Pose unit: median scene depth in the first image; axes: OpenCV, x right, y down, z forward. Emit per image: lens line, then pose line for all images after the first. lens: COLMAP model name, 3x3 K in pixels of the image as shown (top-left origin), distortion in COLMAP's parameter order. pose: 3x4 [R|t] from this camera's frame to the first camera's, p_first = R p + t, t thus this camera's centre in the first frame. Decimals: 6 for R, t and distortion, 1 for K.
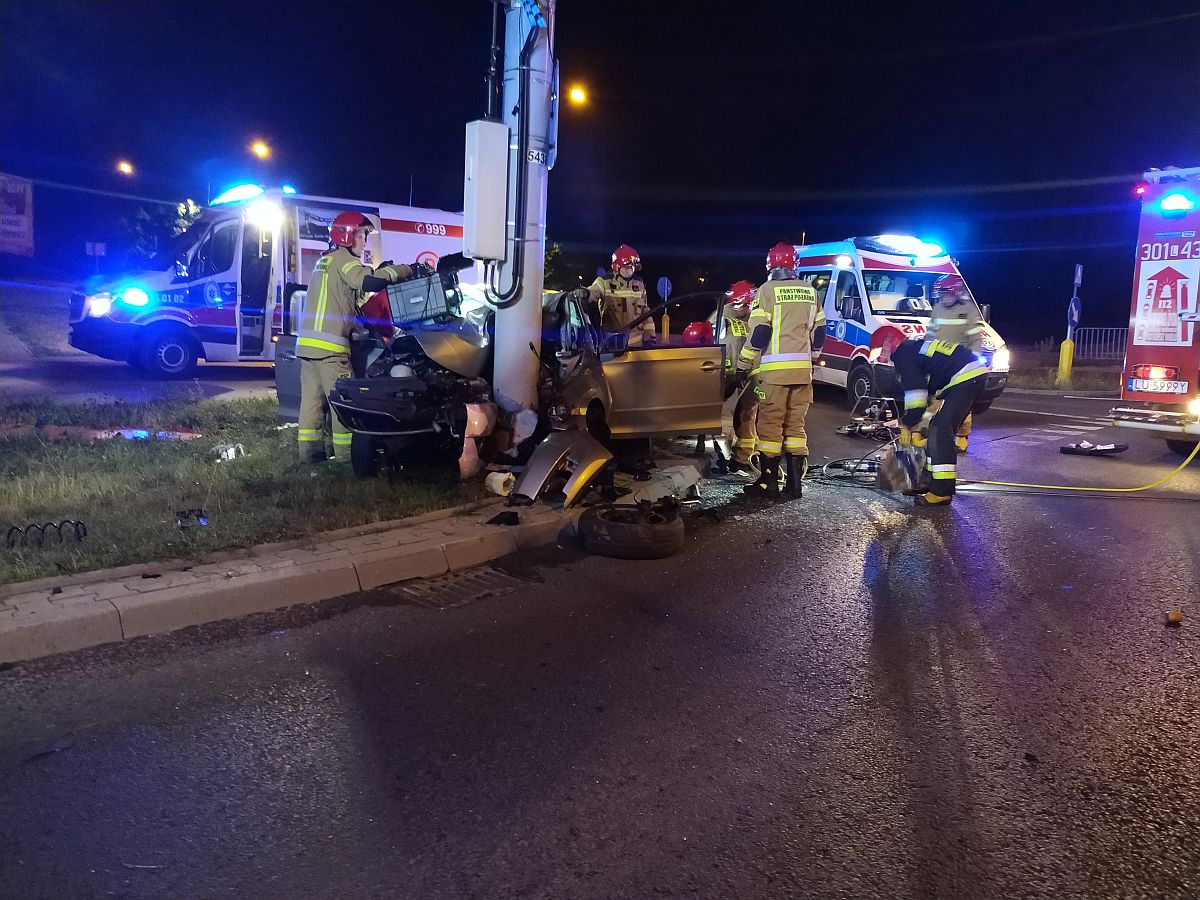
lens RADIAL K [[868.4, 0, 603.7], [0, 868.4, 460.9], [0, 0, 1]] dist [-0.008409, -0.004800]
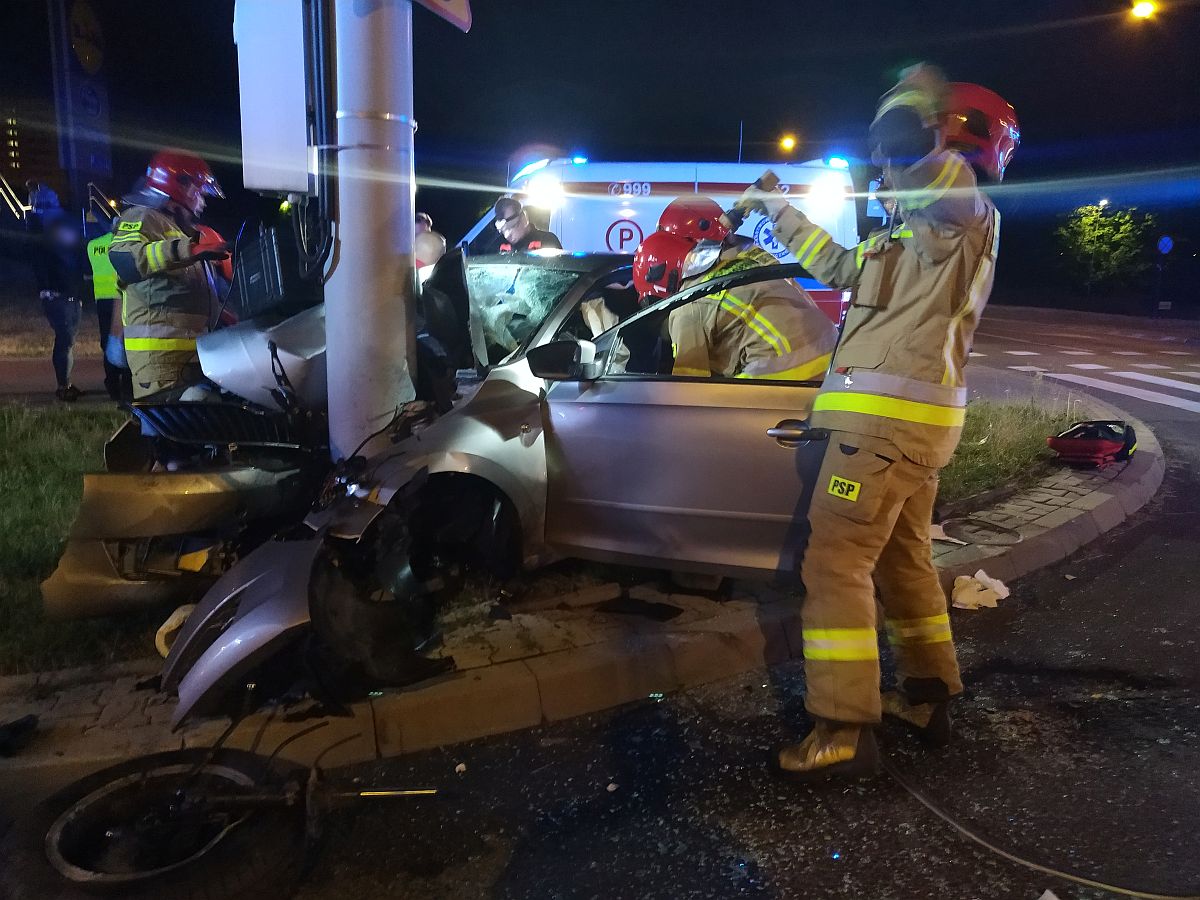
lens RADIAL K [[869.0, 0, 600.0], [0, 869.0, 450.0], [0, 0, 1]] dist [-0.002636, -0.002515]
pose [[0.807165, 0.075067, -0.585533, 0.333956], [-0.077266, 0.996783, 0.021278, -0.099037], [0.585247, 0.028067, 0.810369, 0.668239]]
